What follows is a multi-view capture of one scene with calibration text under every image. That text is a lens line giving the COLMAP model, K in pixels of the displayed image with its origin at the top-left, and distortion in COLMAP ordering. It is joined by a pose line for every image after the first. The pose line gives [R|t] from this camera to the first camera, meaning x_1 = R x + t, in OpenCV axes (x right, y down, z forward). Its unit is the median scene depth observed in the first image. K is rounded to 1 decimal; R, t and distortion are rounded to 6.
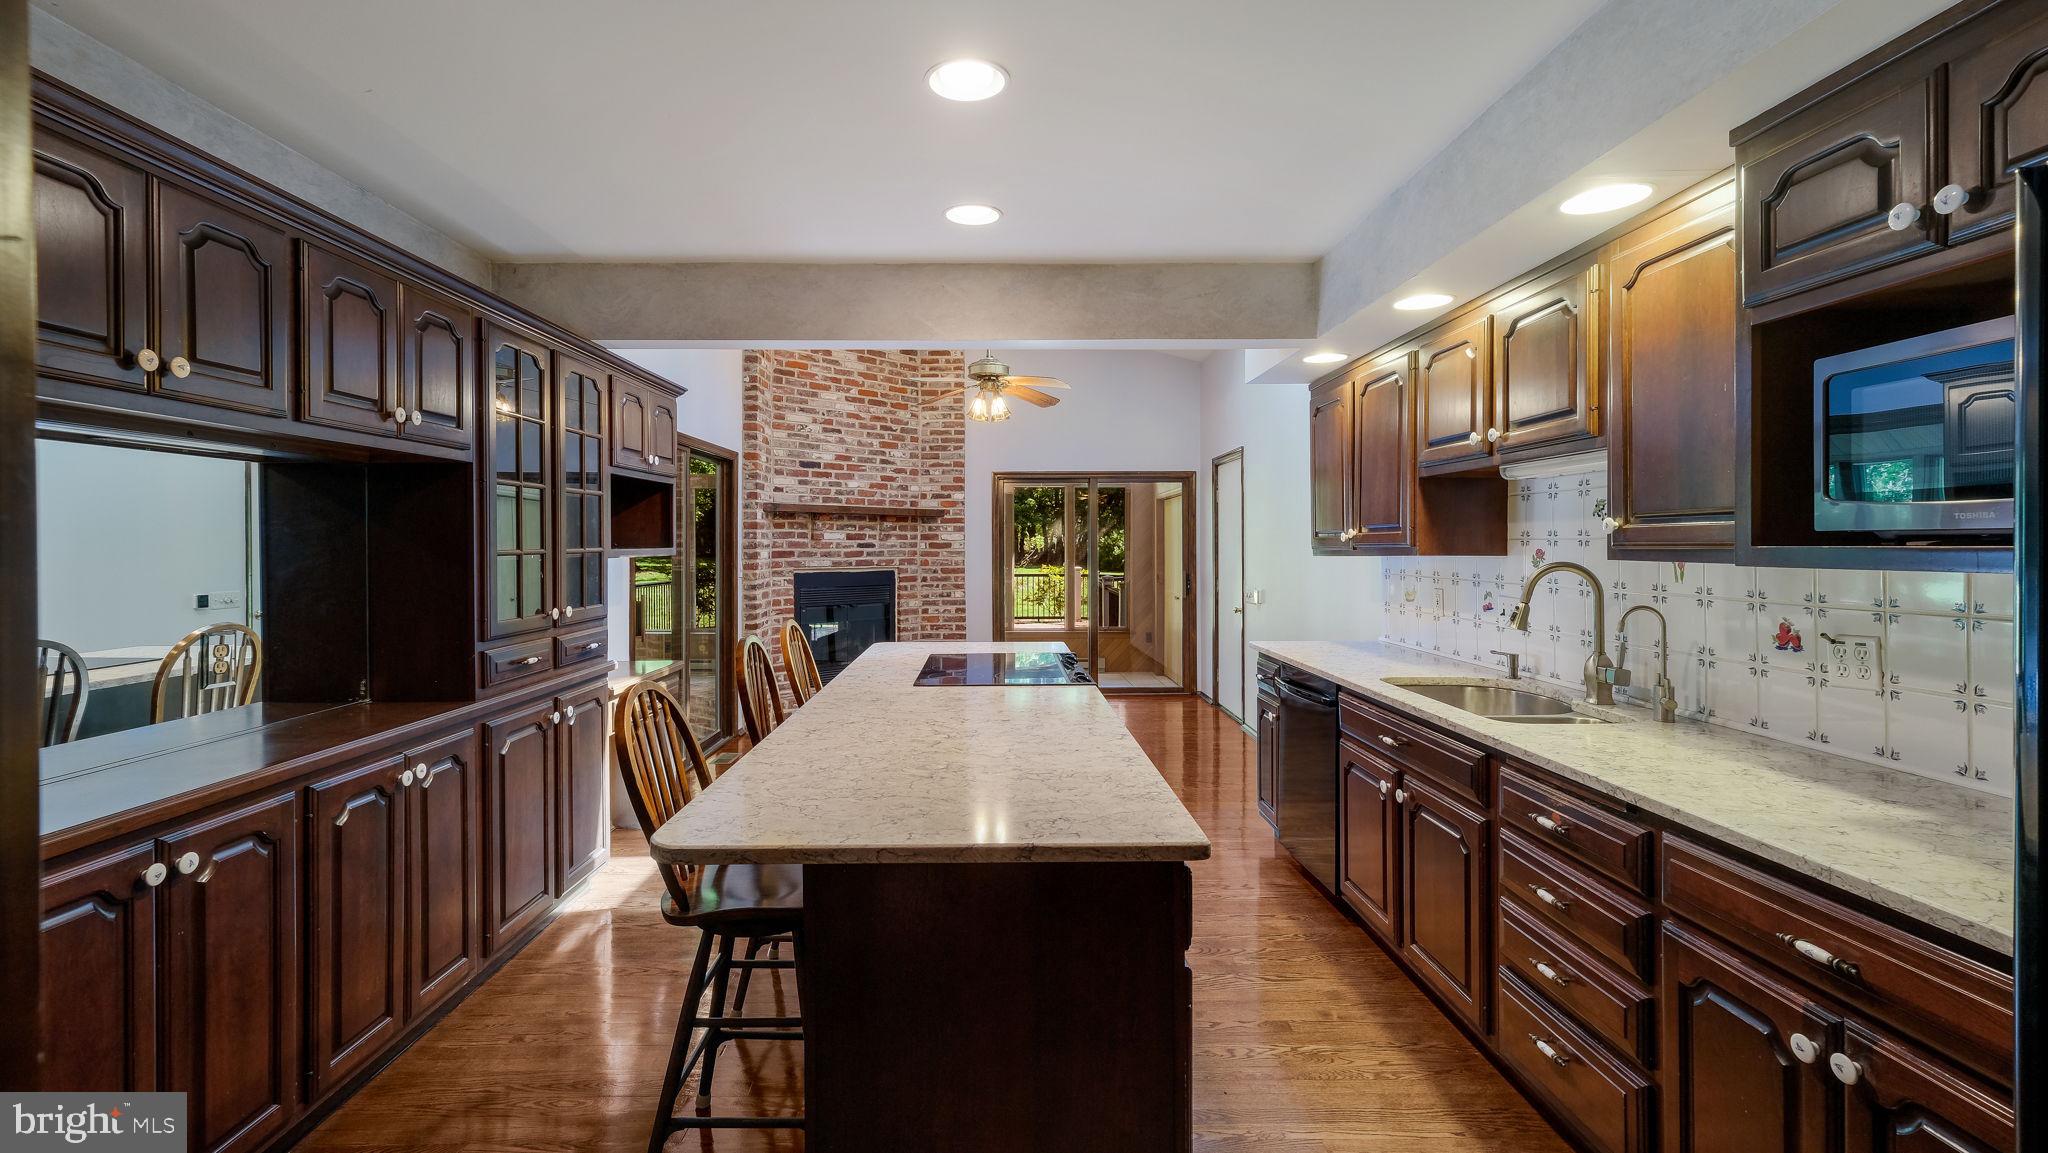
lens RADIAL K [[898.3, 0, 1000.4], [0, 898.3, 551.2], [0, 0, 1]] dist [0.003870, -0.000057]
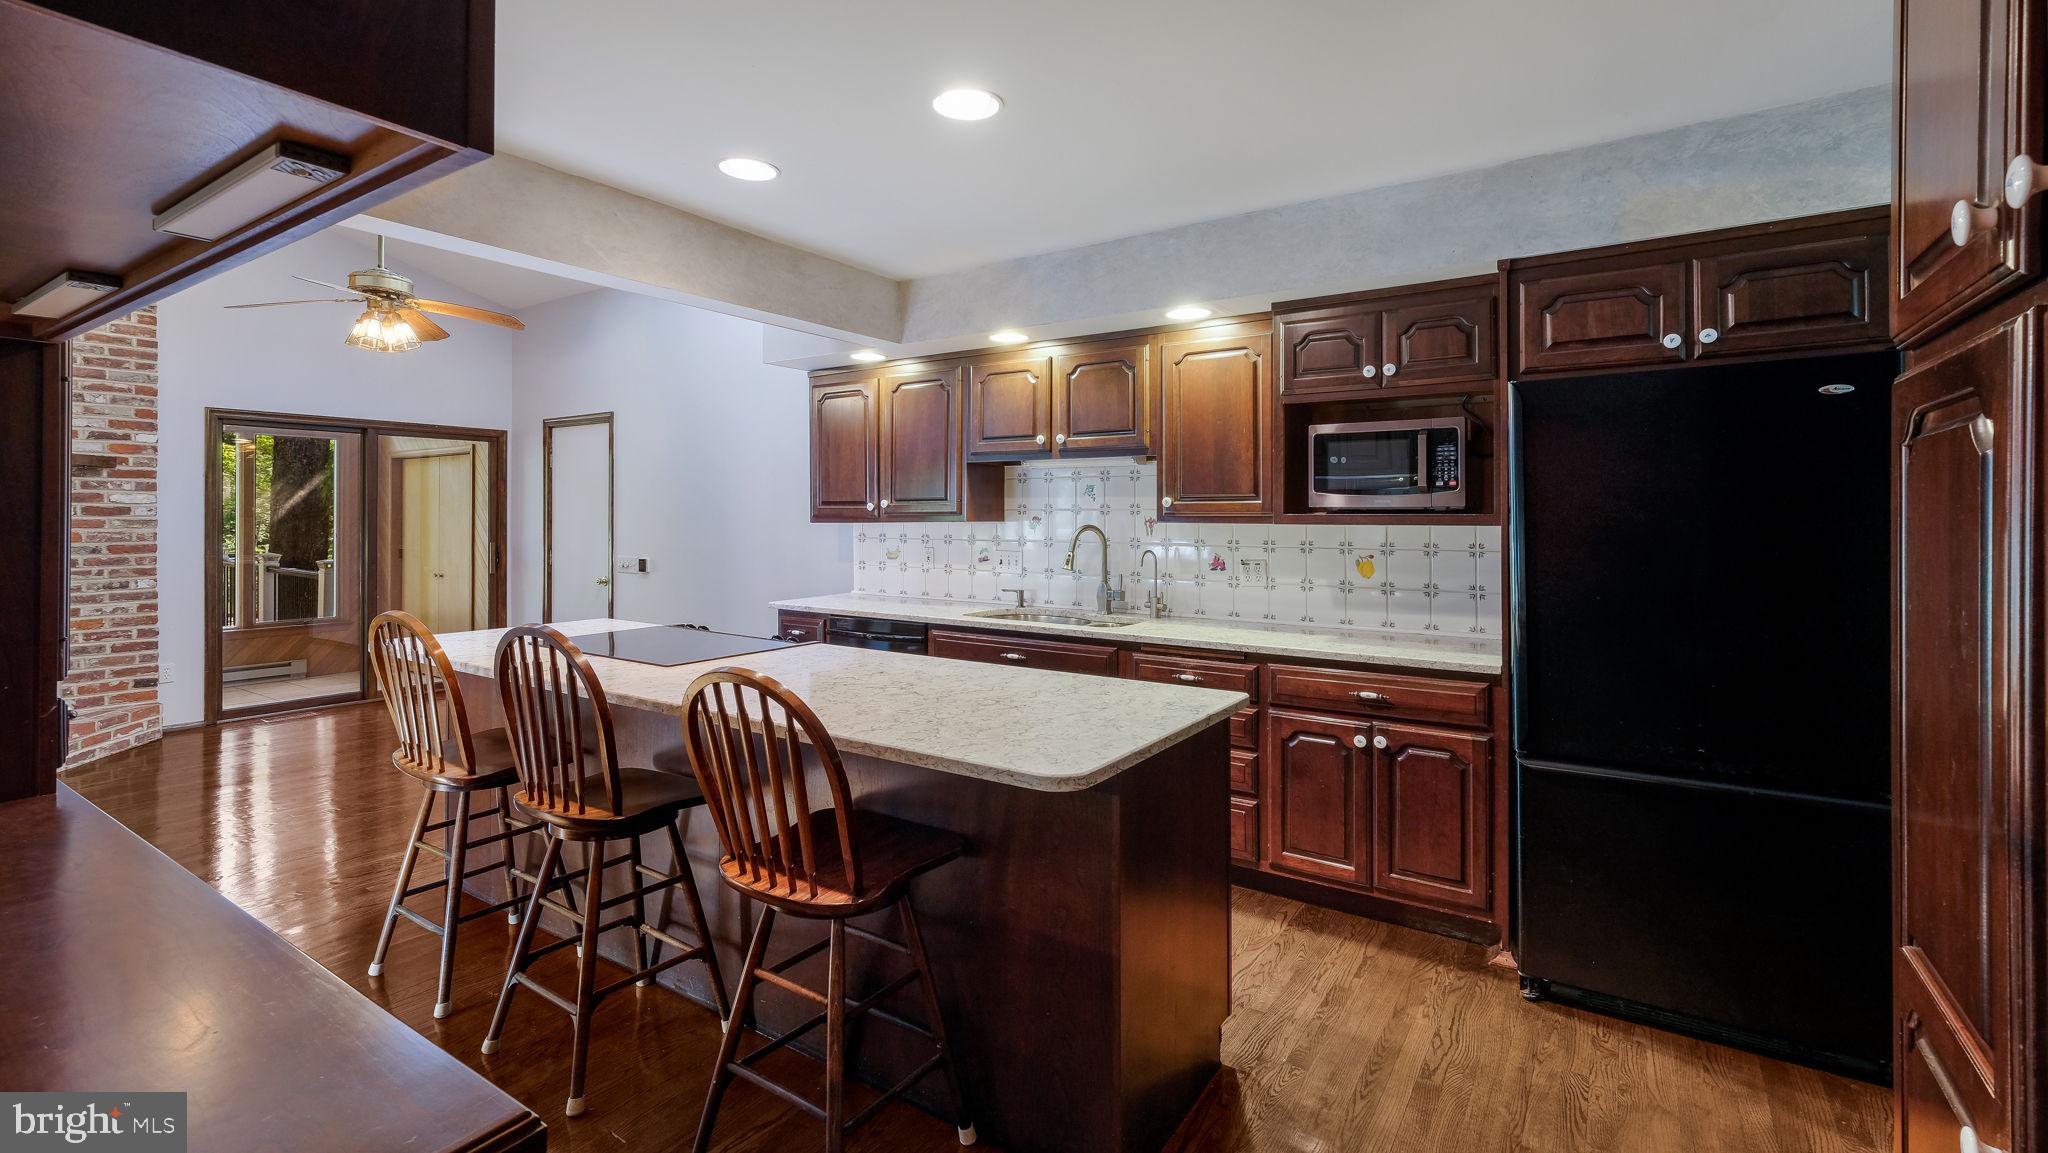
lens RADIAL K [[898.3, 0, 1024.2], [0, 898.3, 511.9], [0, 0, 1]] dist [0.003870, -0.000057]
pose [[0.561059, 0.009330, 0.827723, -0.289304], [0.000679, 0.999931, -0.011731, 0.003173], [-0.827776, 0.007143, 0.561014, 0.091694]]
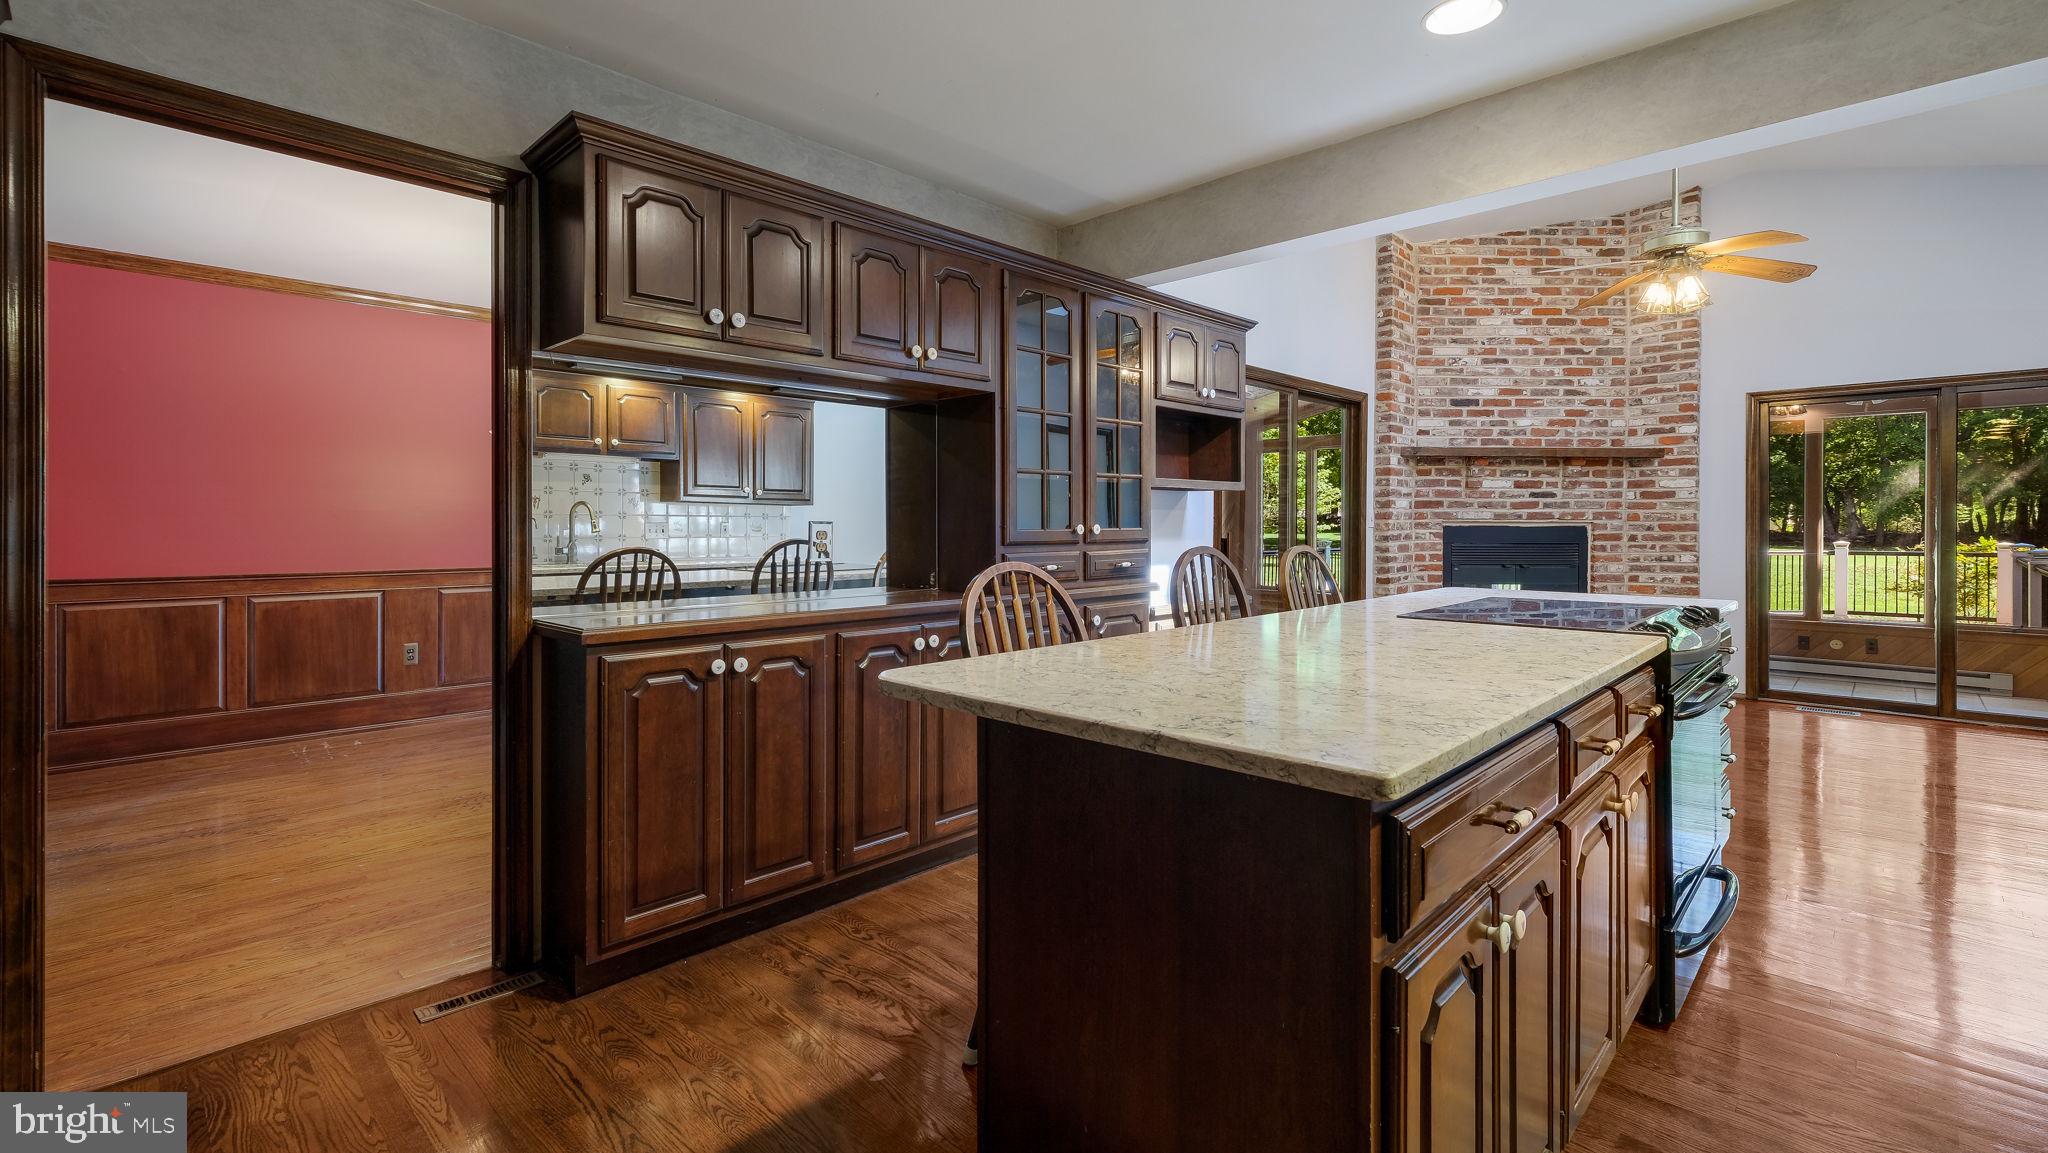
lens RADIAL K [[898.3, 0, 1016.2], [0, 898.3, 528.8], [0, 0, 1]] dist [0.003870, -0.000057]
pose [[0.708589, 0.006770, -0.705589, 0.108255], [-0.007949, 0.999967, 0.001612, 0.031902], [0.705577, 0.004466, 0.708619, 0.076002]]
